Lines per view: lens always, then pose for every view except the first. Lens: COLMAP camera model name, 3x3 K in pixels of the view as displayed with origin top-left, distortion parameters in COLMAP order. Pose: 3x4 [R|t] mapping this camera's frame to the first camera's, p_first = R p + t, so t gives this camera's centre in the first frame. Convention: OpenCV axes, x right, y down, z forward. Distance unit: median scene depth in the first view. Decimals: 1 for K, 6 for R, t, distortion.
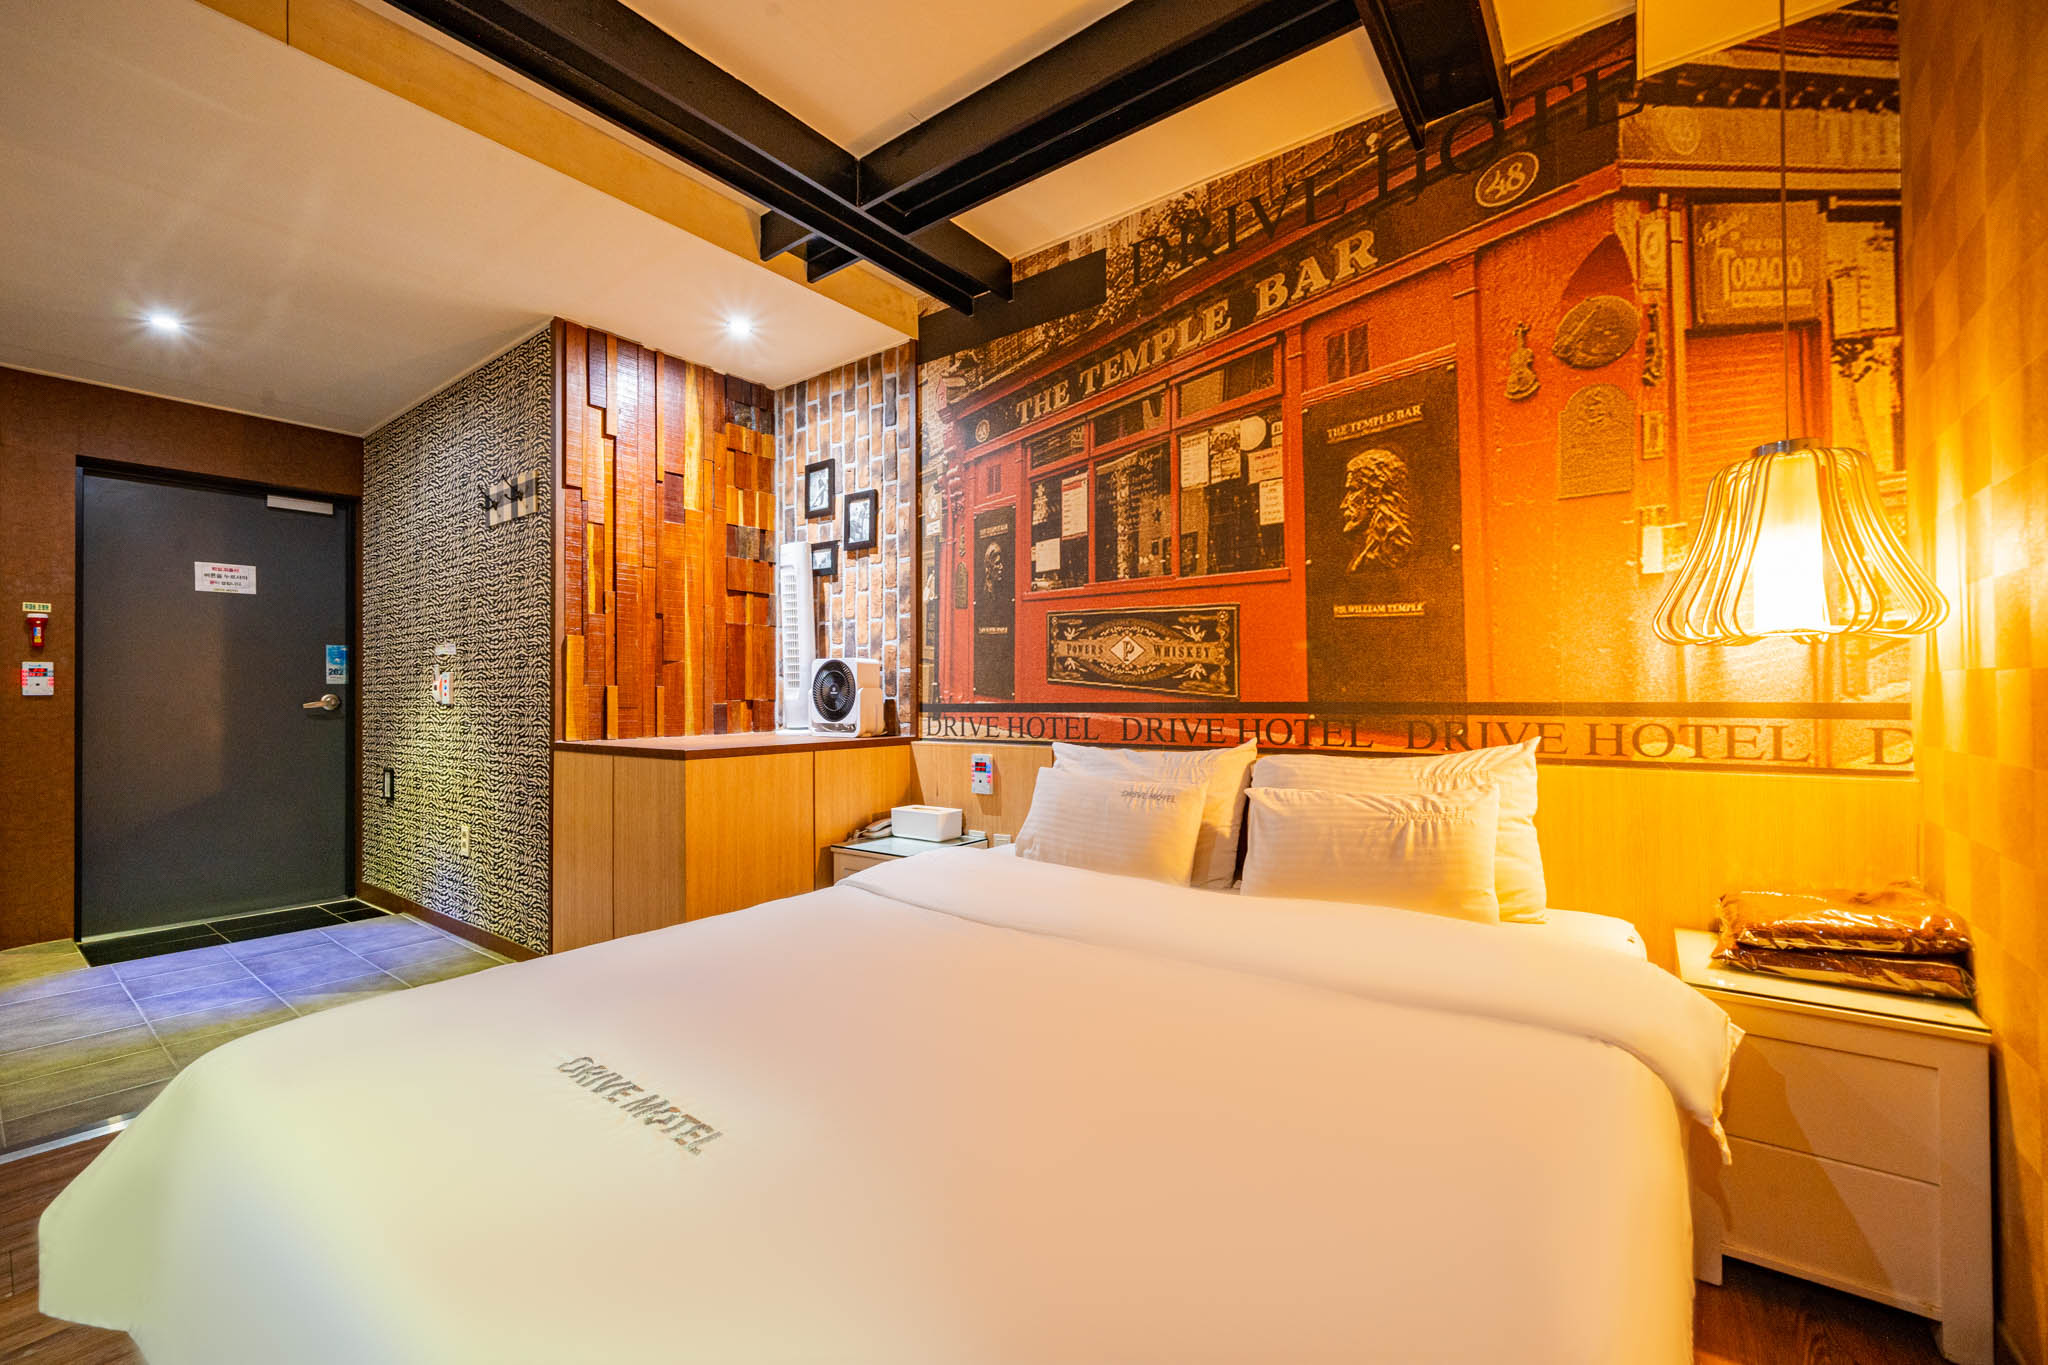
lens RADIAL K [[829.2, 0, 1024.0], [0, 829.2, 682.5], [0, 0, 1]] dist [0.000449, -0.000550]
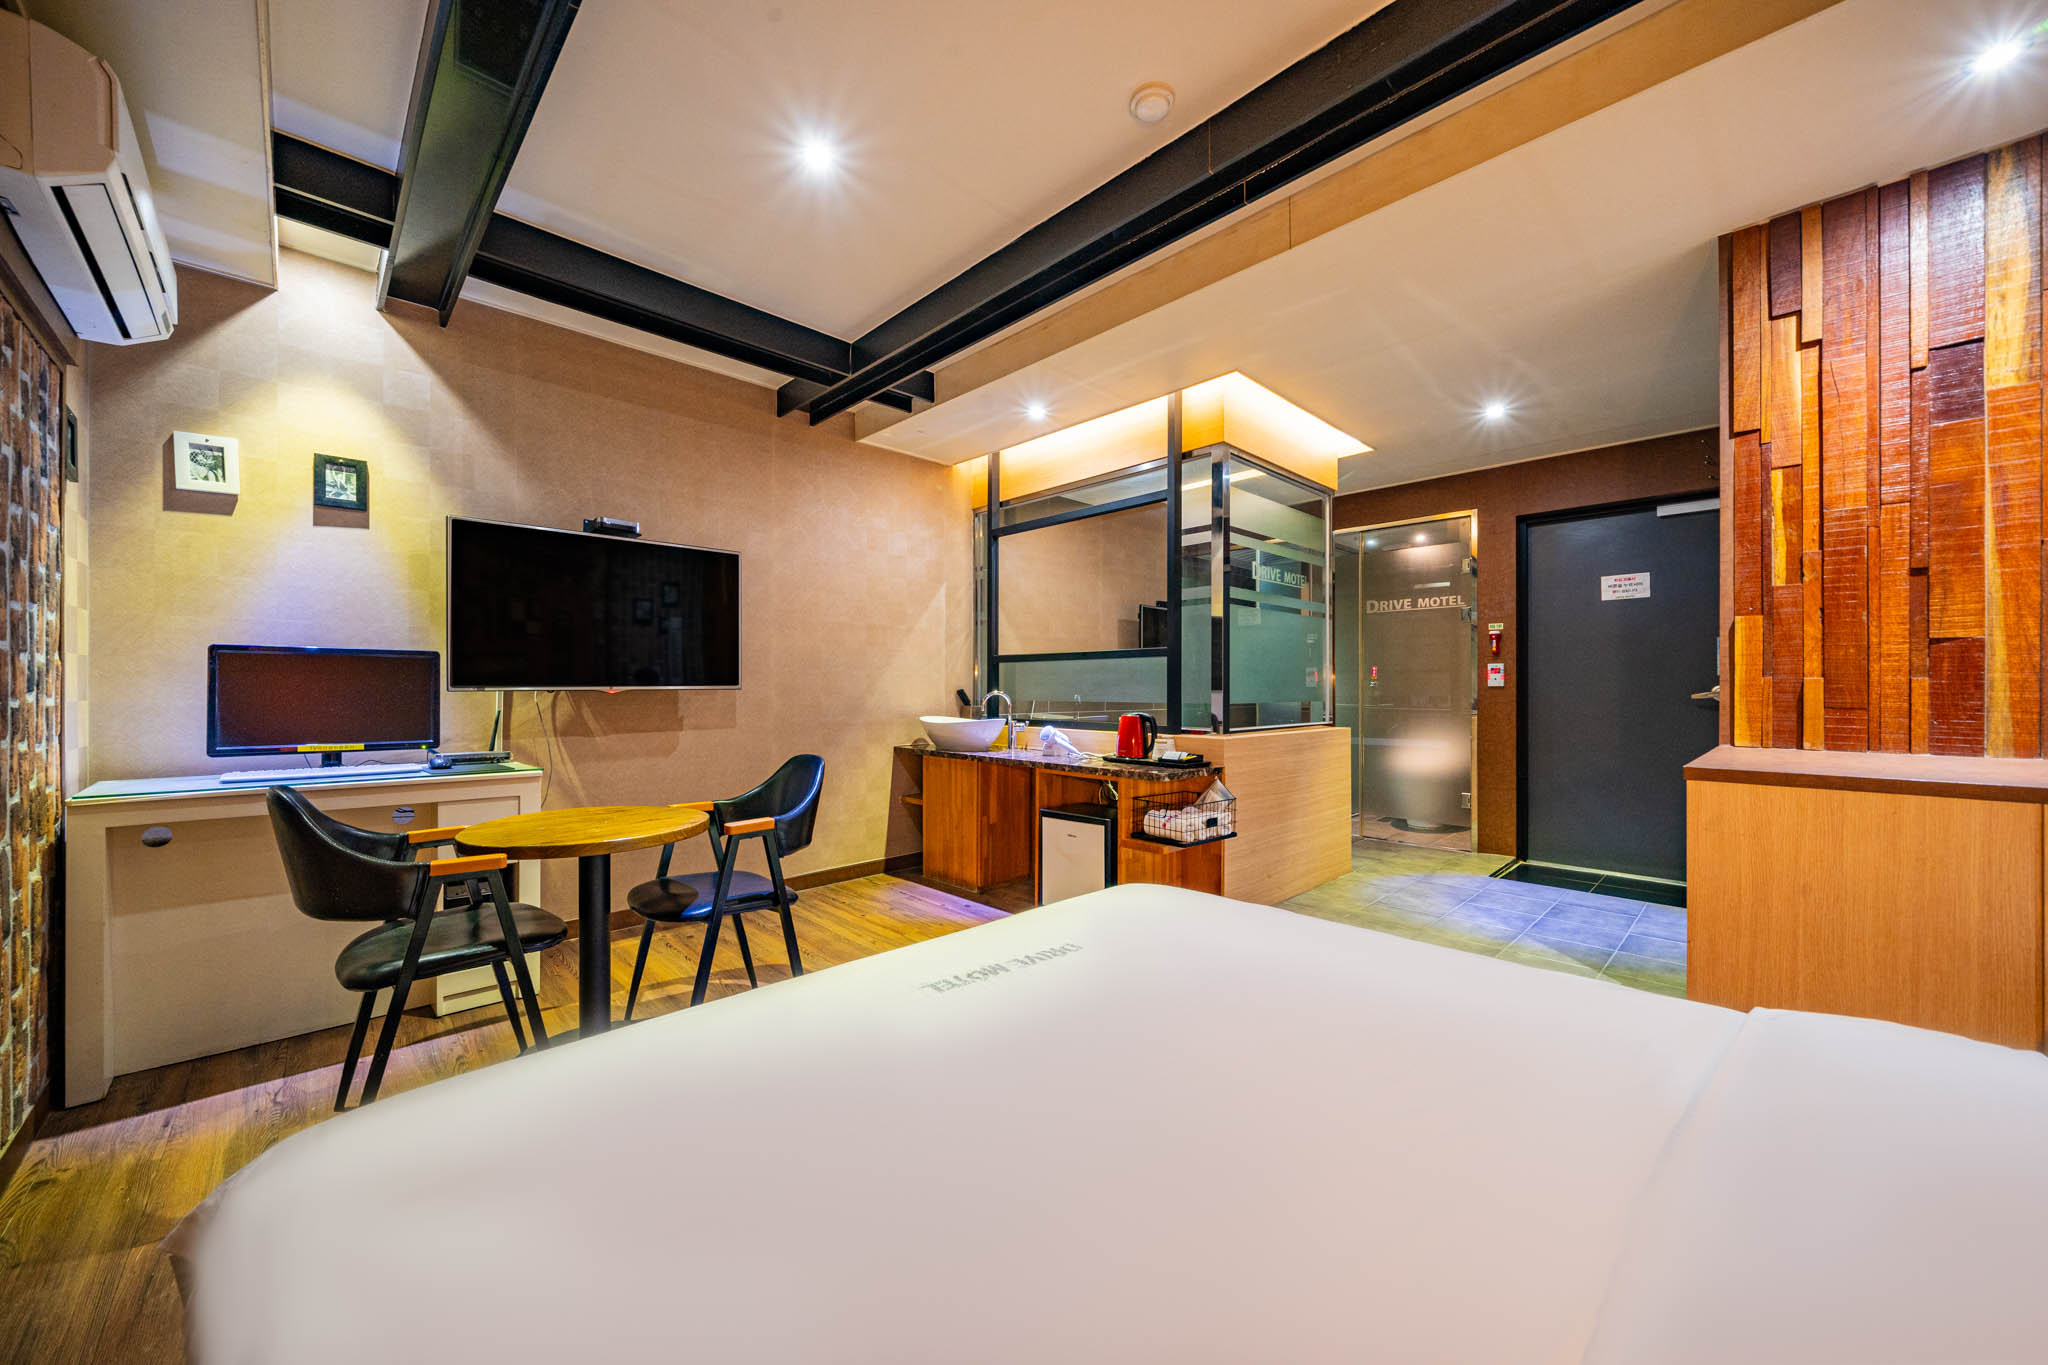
lens RADIAL K [[755.7, 0, 1024.0], [0, 755.7, 682.5], [0, 0, 1]] dist [-0.000761, -0.000076]
pose [[-0.146850, -0.000677, -0.989159, 0.267949], [0.016323, 0.999862, -0.003108, -0.000908], [0.989024, -0.016603, -0.146818, 0.380837]]
